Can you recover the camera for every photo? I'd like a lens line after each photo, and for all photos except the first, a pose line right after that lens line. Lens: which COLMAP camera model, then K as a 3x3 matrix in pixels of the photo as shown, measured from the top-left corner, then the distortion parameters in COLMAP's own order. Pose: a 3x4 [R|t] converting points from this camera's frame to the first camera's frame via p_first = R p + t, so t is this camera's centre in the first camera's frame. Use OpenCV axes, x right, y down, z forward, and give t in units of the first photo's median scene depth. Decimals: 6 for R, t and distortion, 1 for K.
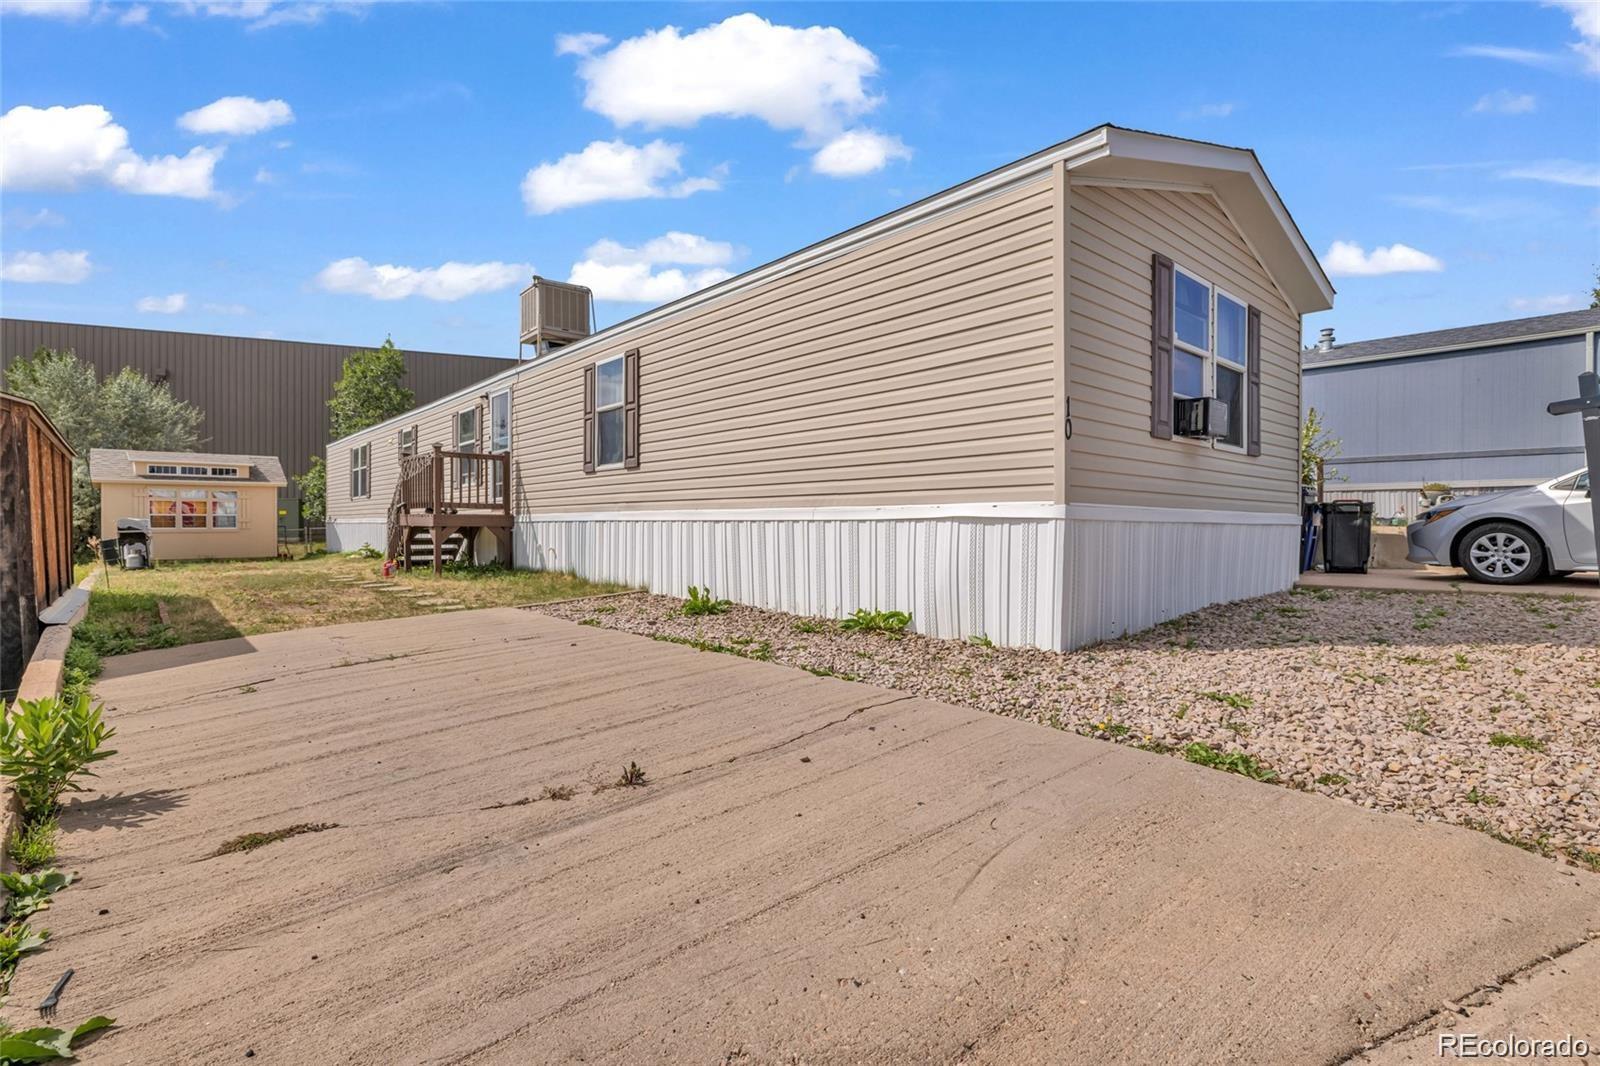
lens RADIAL K [[755.9, 0, 799.9], [0, 755.9, 529.7], [0, 0, 1]] dist [0.002618, 0.000710]
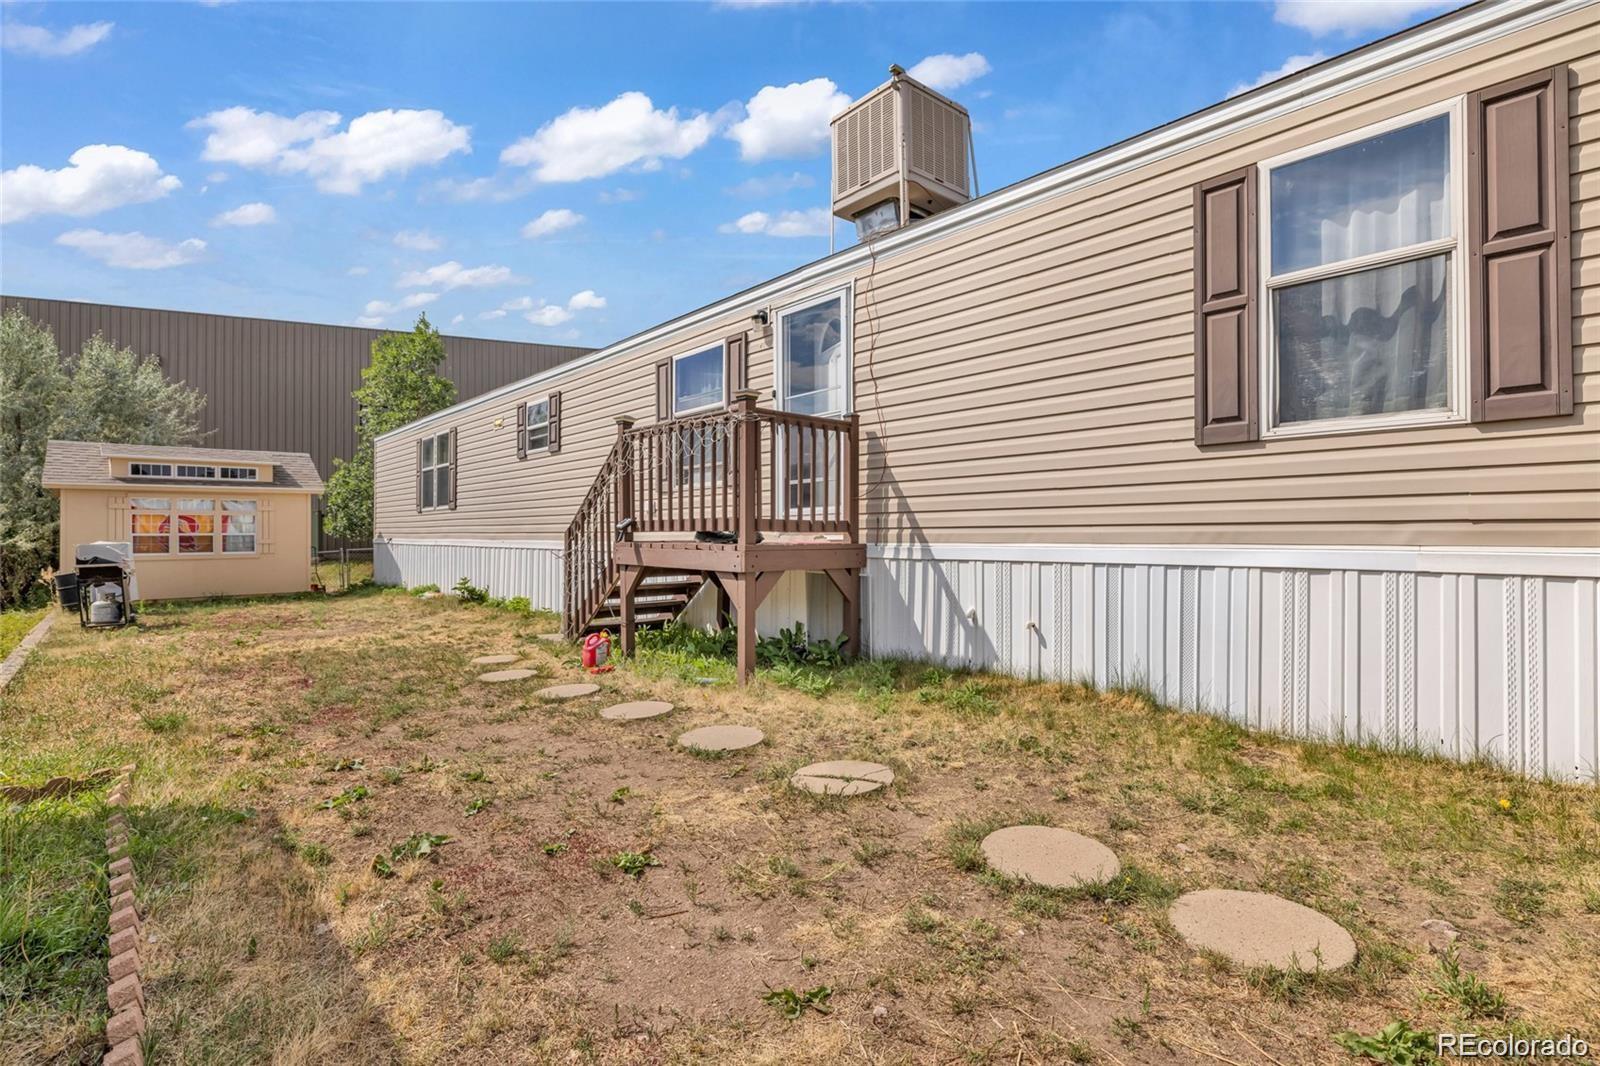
lens RADIAL K [[755.9, 0, 800.7], [0, 755.9, 533.9], [0, 0, 1]] dist [0.002618, 0.000710]
pose [[0.999949, -0.004321, 0.009137, -0.248196], [0.004378, 0.999971, -0.006270, -0.013320], [-0.009110, 0.006309, 0.999939, 0.296179]]
